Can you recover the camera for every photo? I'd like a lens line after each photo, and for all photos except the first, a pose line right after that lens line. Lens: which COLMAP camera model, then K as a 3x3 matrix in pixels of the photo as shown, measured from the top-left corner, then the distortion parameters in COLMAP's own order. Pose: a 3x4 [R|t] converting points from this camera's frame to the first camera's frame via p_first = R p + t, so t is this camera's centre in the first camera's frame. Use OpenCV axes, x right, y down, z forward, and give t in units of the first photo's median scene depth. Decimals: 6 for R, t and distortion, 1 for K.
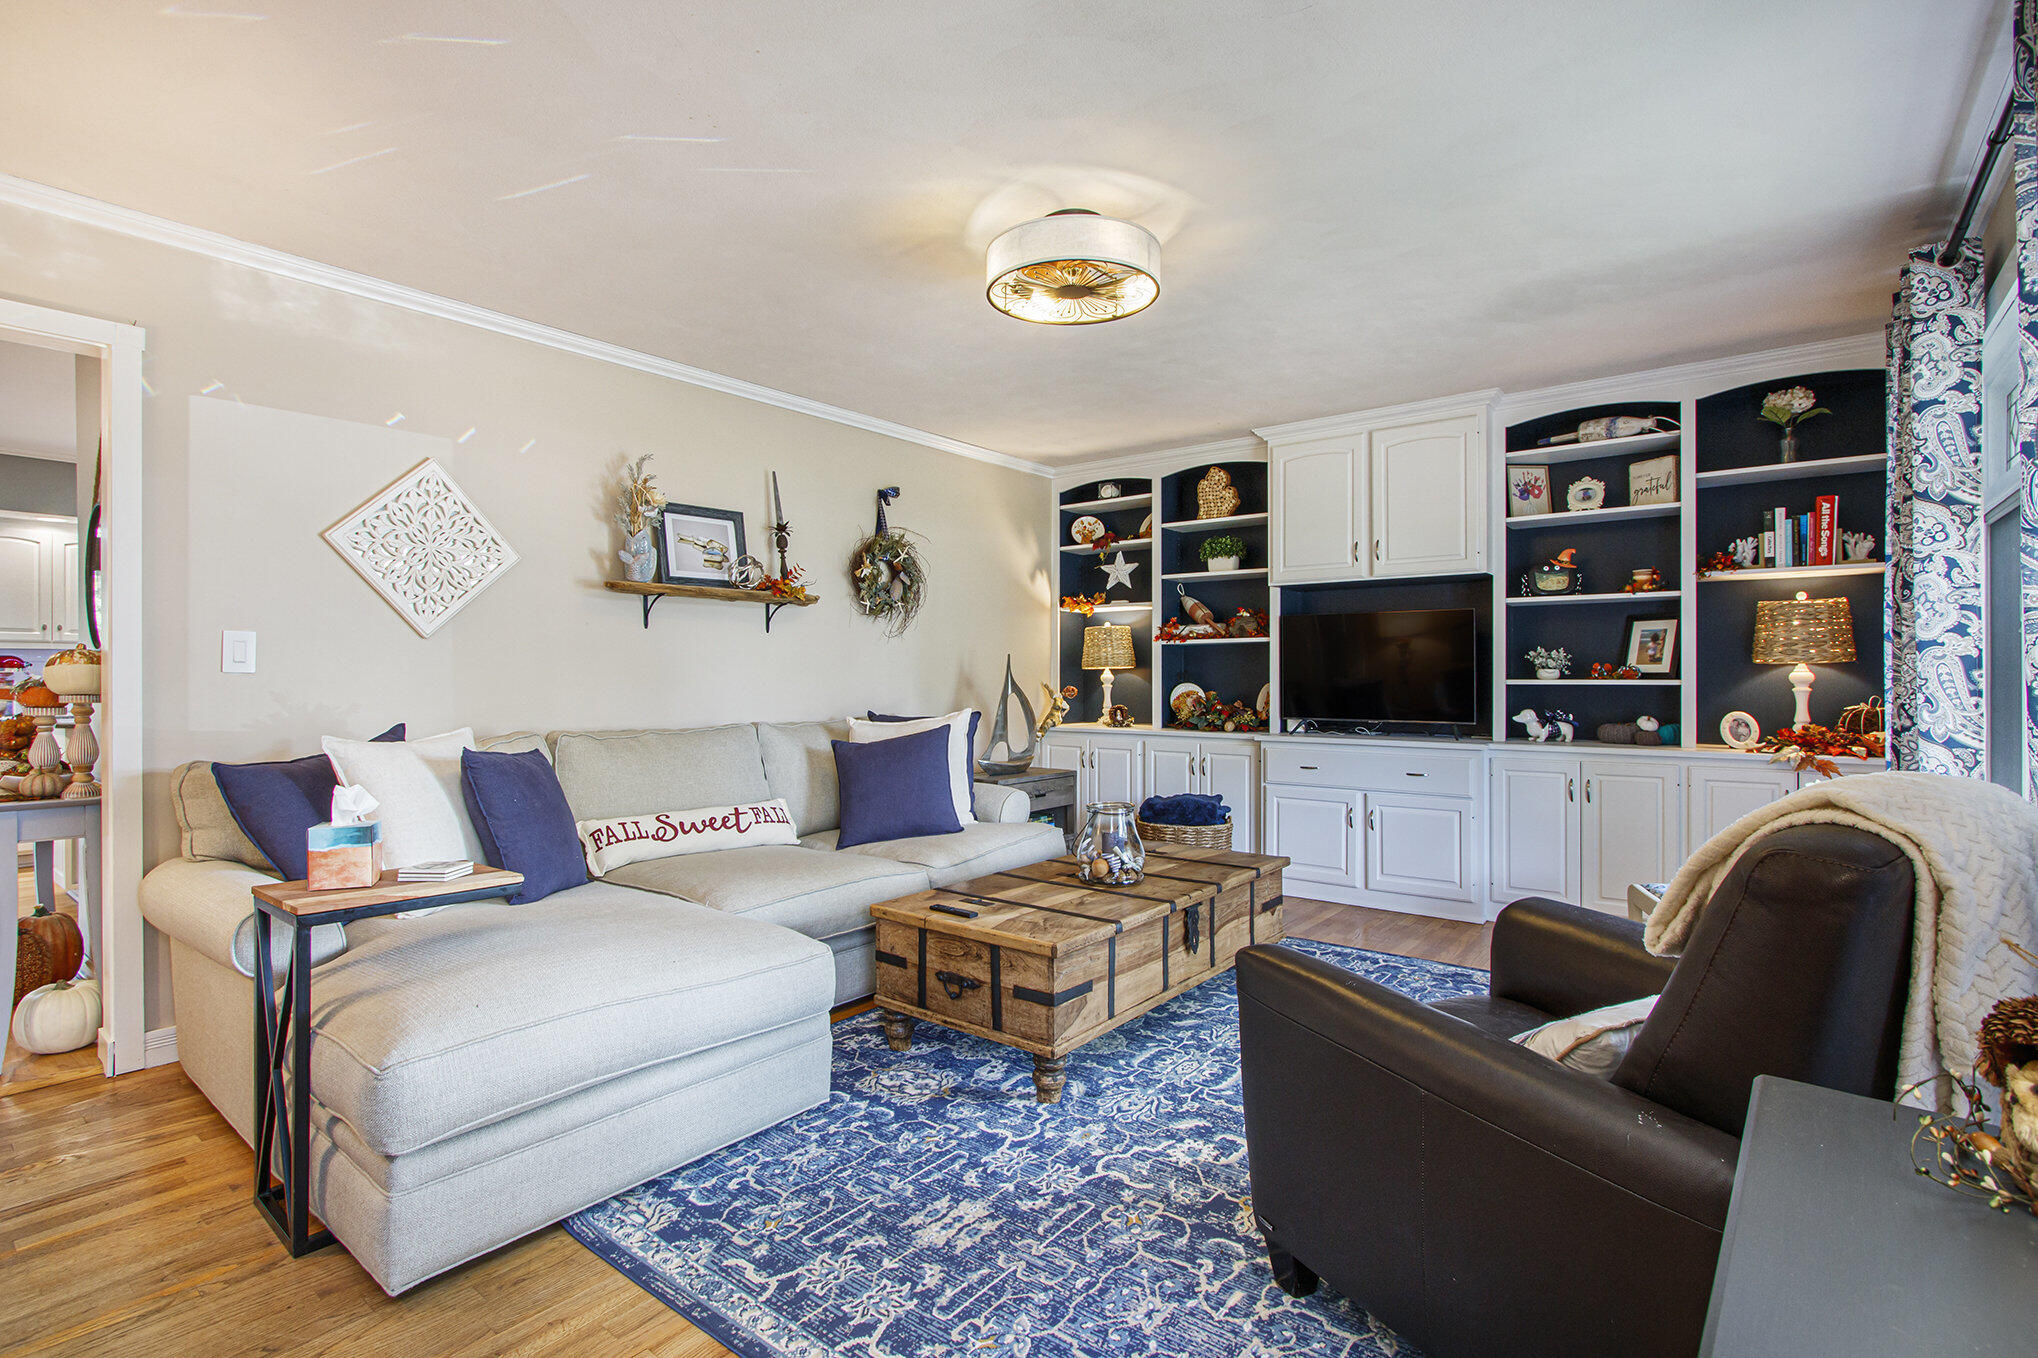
lens RADIAL K [[956.7, 0, 974.1], [0, 956.7, 673.2], [0, 0, 1]] dist [-0.016262, 0.001045]
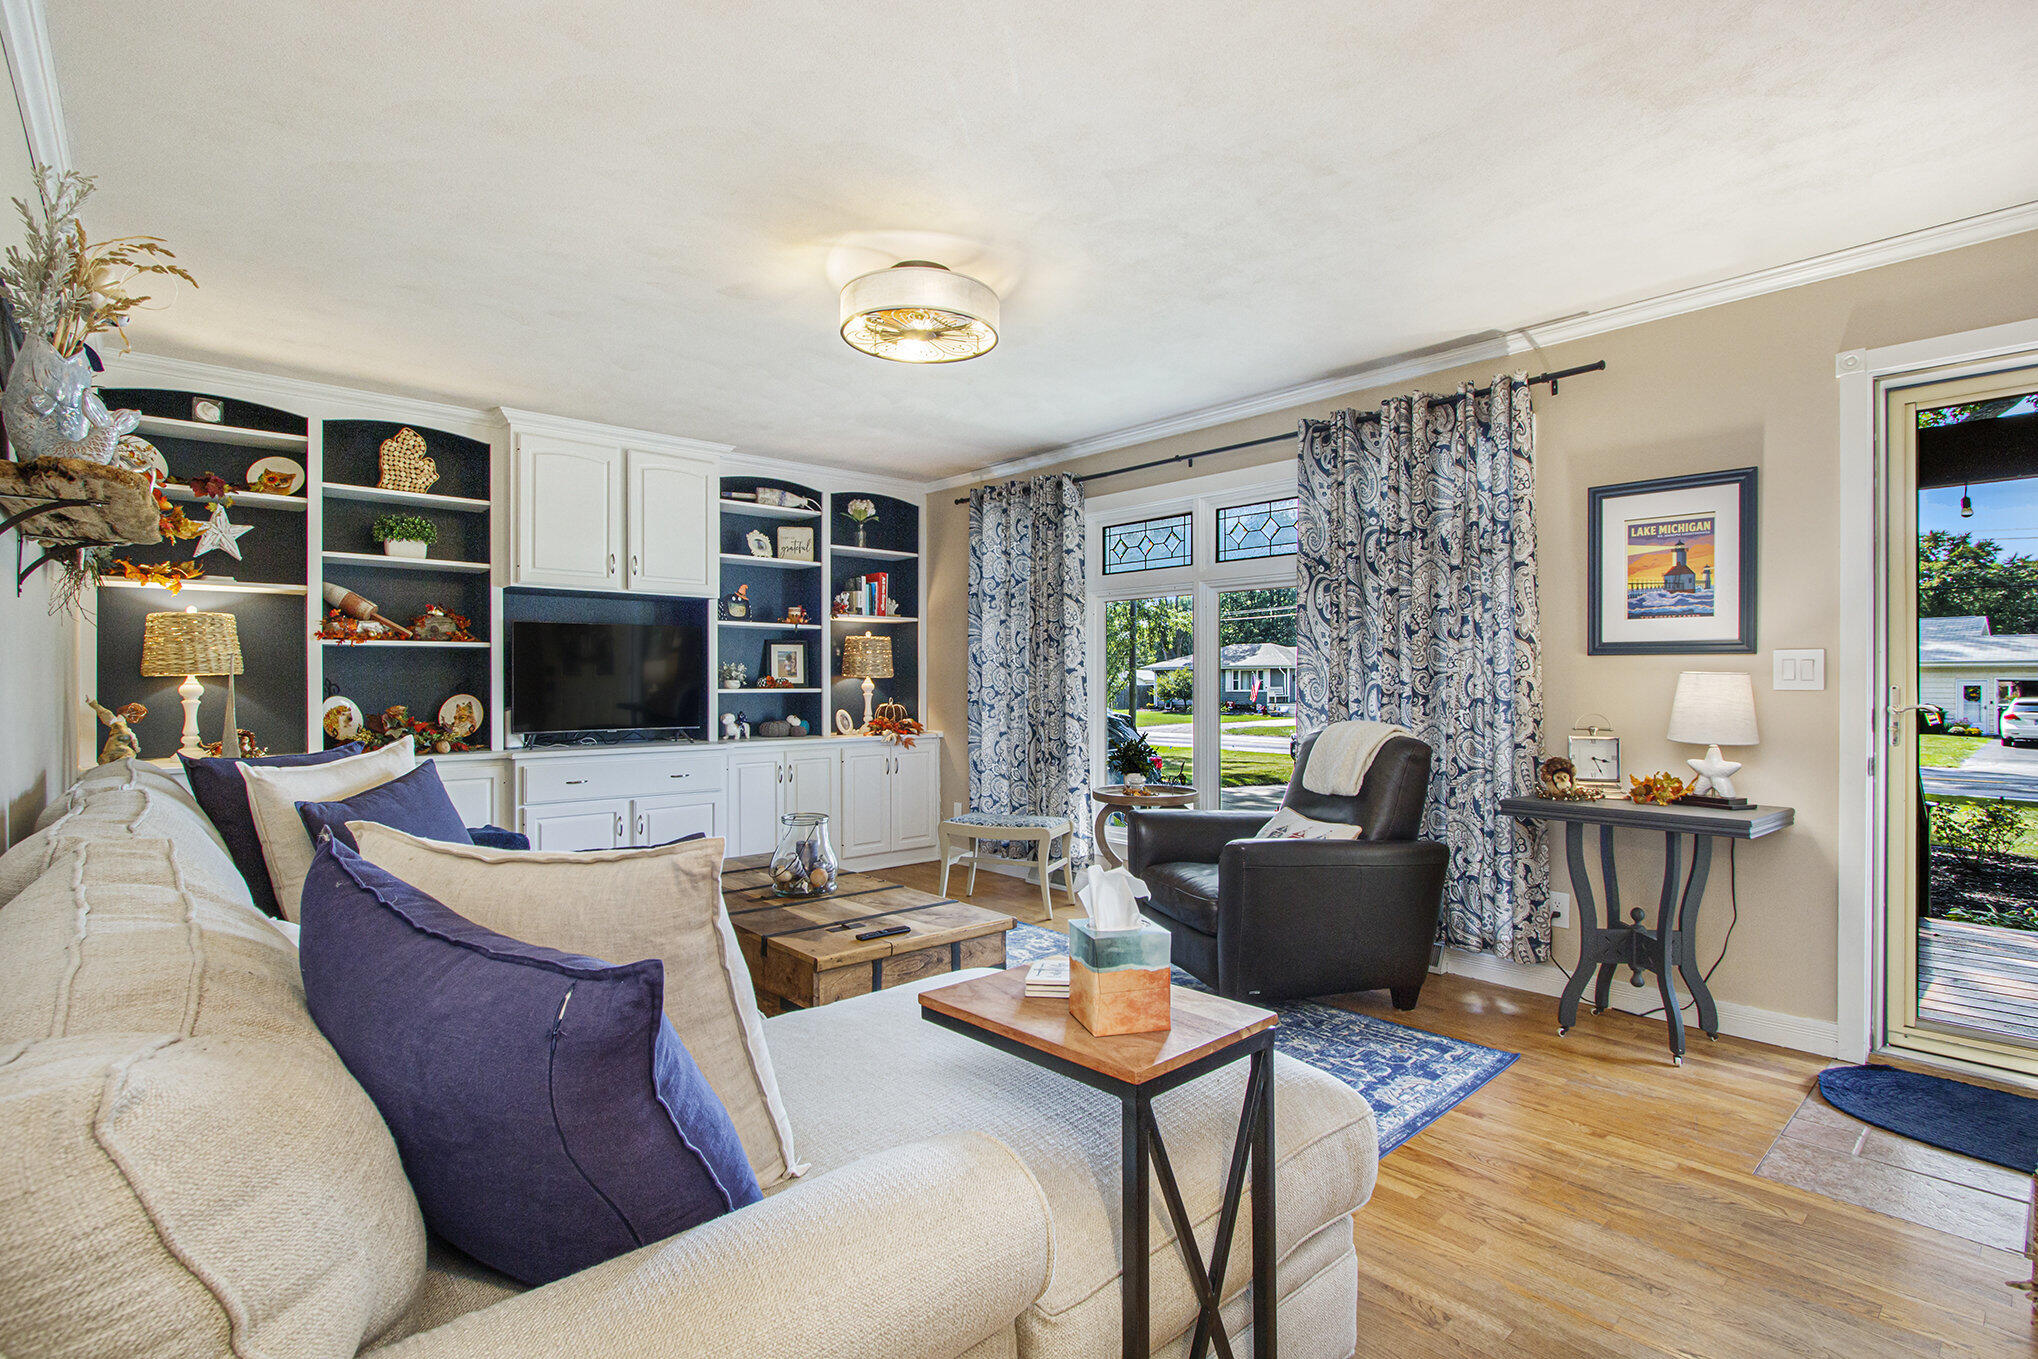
lens RADIAL K [[988.3, 0, 1013.5], [0, 988.3, 681.4], [0, 0, 1]] dist [-0.014048, -0.002043]
pose [[0.144853, 0.004064, 0.989445, -0.606452], [0.000102, 0.999991, -0.004122, 0.002111], [-0.989453, 0.000698, 0.144851, 0.456552]]
